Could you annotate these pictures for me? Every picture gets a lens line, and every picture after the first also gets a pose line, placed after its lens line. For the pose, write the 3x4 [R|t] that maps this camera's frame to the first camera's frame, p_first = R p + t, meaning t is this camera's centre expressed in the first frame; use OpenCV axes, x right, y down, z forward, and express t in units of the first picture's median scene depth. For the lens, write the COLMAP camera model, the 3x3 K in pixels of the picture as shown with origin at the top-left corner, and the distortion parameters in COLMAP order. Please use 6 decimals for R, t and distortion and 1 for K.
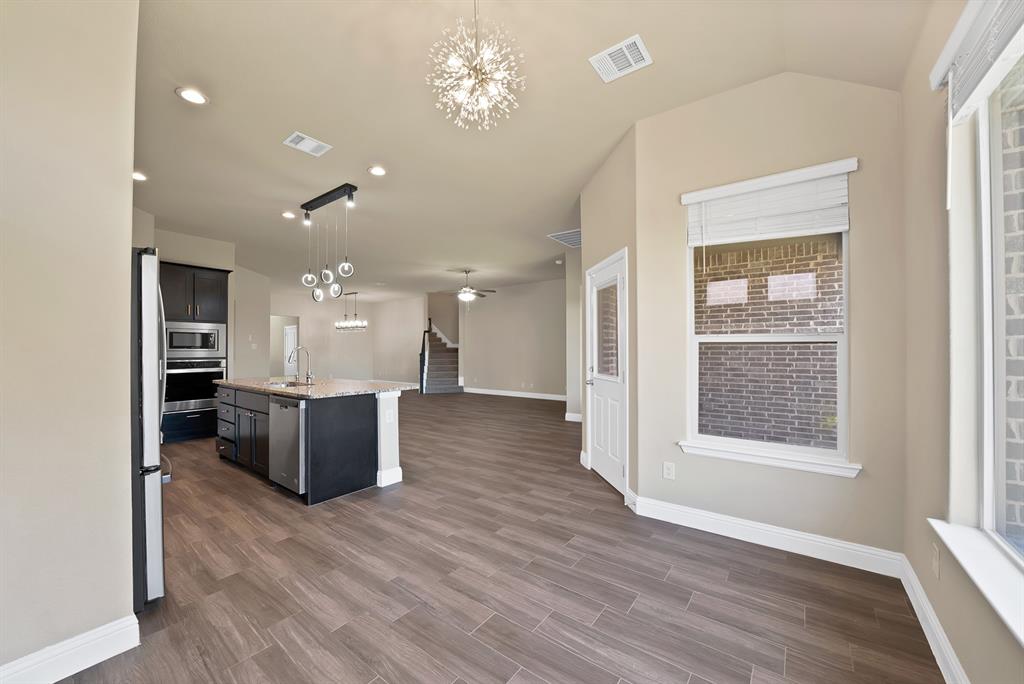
lens RADIAL K [[376.3, 0, 525.7], [0, 376.3, 346.2], [0, 0, 1]] dist [-0.034989, 0.000025]
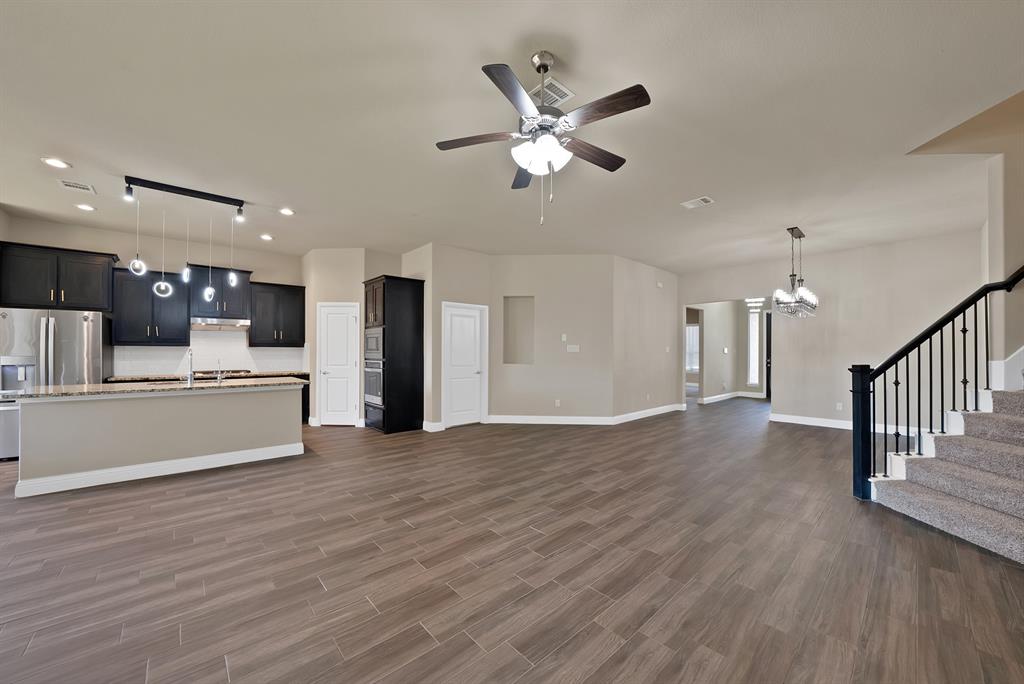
lens RADIAL K [[380.7, 0, 509.1], [0, 380.7, 349.8], [0, 0, 1]] dist [-0.013885, 0.000079]
pose [[-0.228695, -0.002299, -0.973495, 0.211287], [0.008206, 0.999957, -0.004289, 0.011875], [0.973464, -0.008969, -0.228666, 1.833329]]
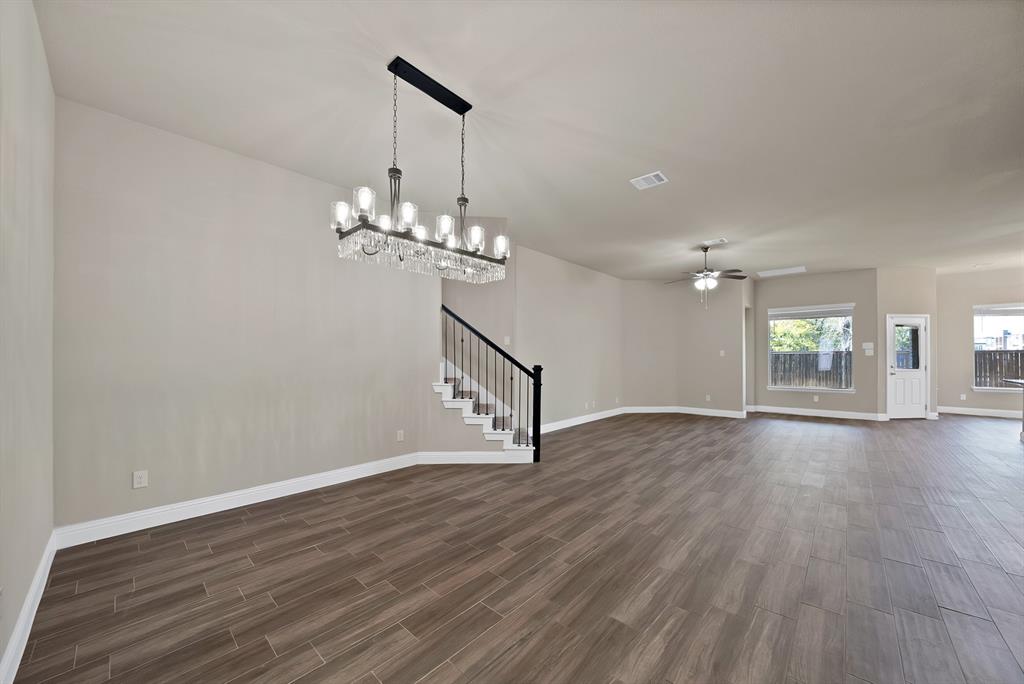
lens RADIAL K [[369.2, 0, 508.3], [0, 369.2, 356.6], [0, 0, 1]] dist [-0.033174, 0.005886]
pose [[0.135492, 0.005144, 0.990765, -1.604344], [-0.007094, 0.999966, -0.004222, 0.024984], [-0.990753, -0.006457, 0.135524, 2.265355]]
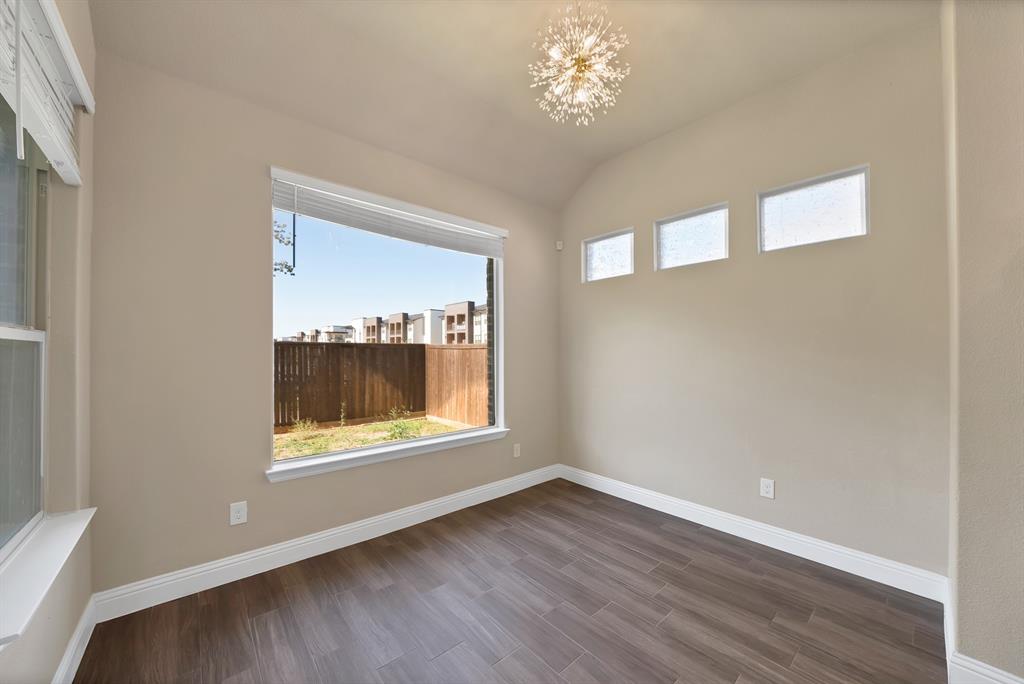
lens RADIAL K [[372.1, 0, 511.4], [0, 372.1, 347.4], [0, 0, 1]] dist [-0.019251, 0.000237]
pose [[-0.970980, 0.000630, 0.239161, -0.071935], [-0.004313, 0.999788, -0.020147, 0.001964], [-0.239123, -0.020594, -0.970771, 0.711883]]
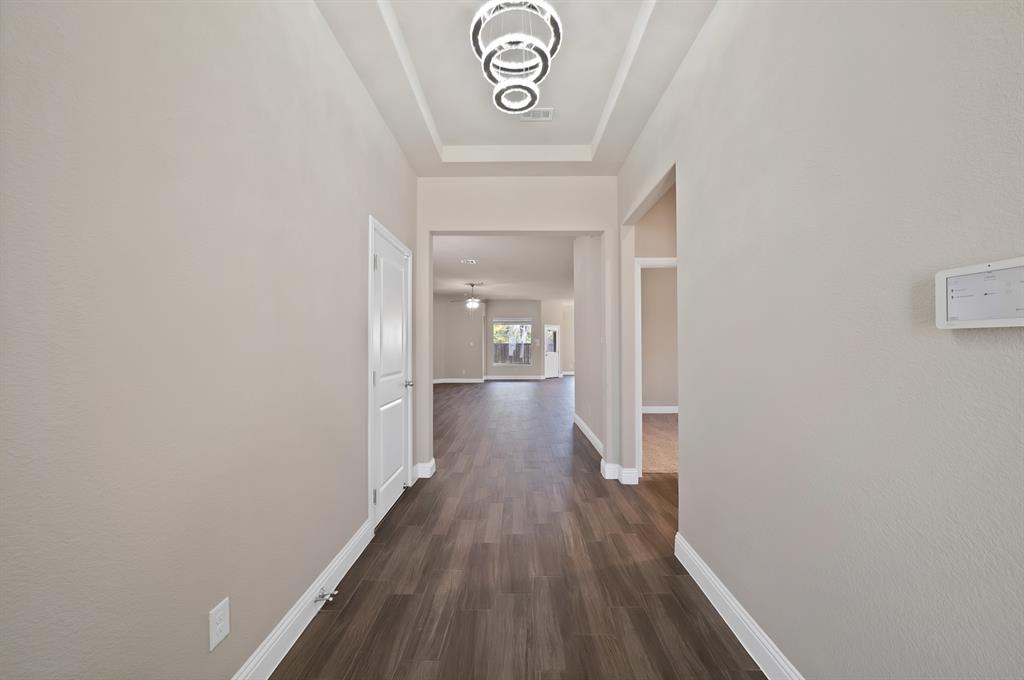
lens RADIAL K [[369.2, 0, 508.3], [0, 369.2, 354.6], [0, 0, 1]] dist [-0.033174, 0.005886]
pose [[-0.556817, -0.014614, 0.830506, -2.247338], [-0.004266, 0.999882, 0.014734, 0.031984], [-0.830624, 0.004661, -0.556814, 2.827106]]
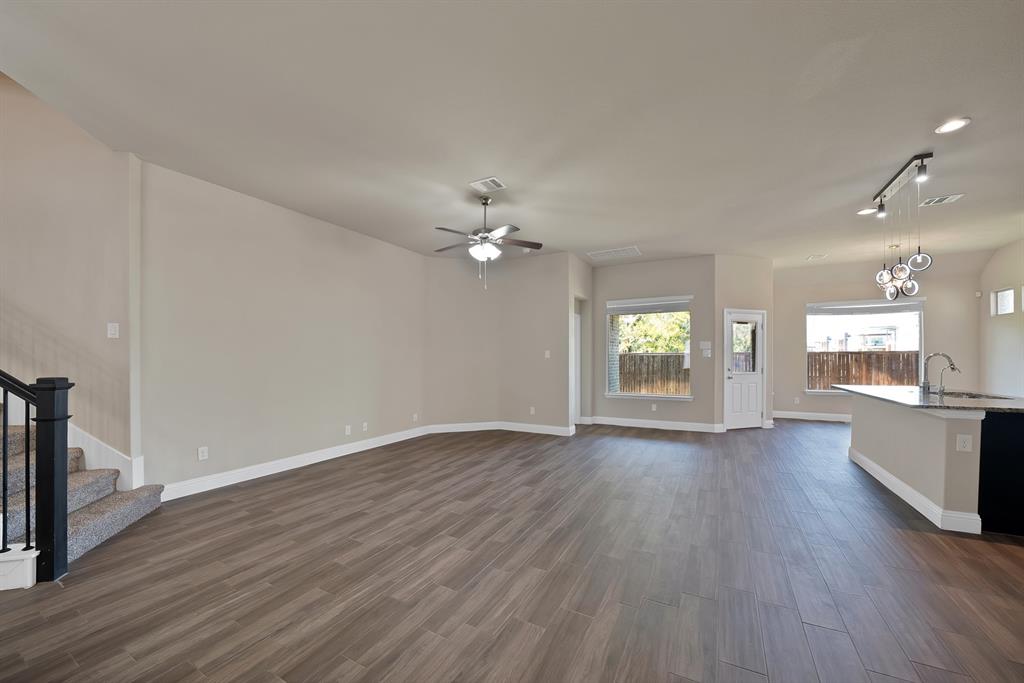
lens RADIAL K [[376.2, 0, 515.4], [0, 376.2, 359.5], [0, 0, 1]] dist [-0.016677, 0.000078]
pose [[-0.113835, -0.001269, 0.993499, -1.153206], [-0.005035, 0.999987, 0.000700, 0.016272], [-0.993487, -0.004922, -0.113840, 1.793467]]
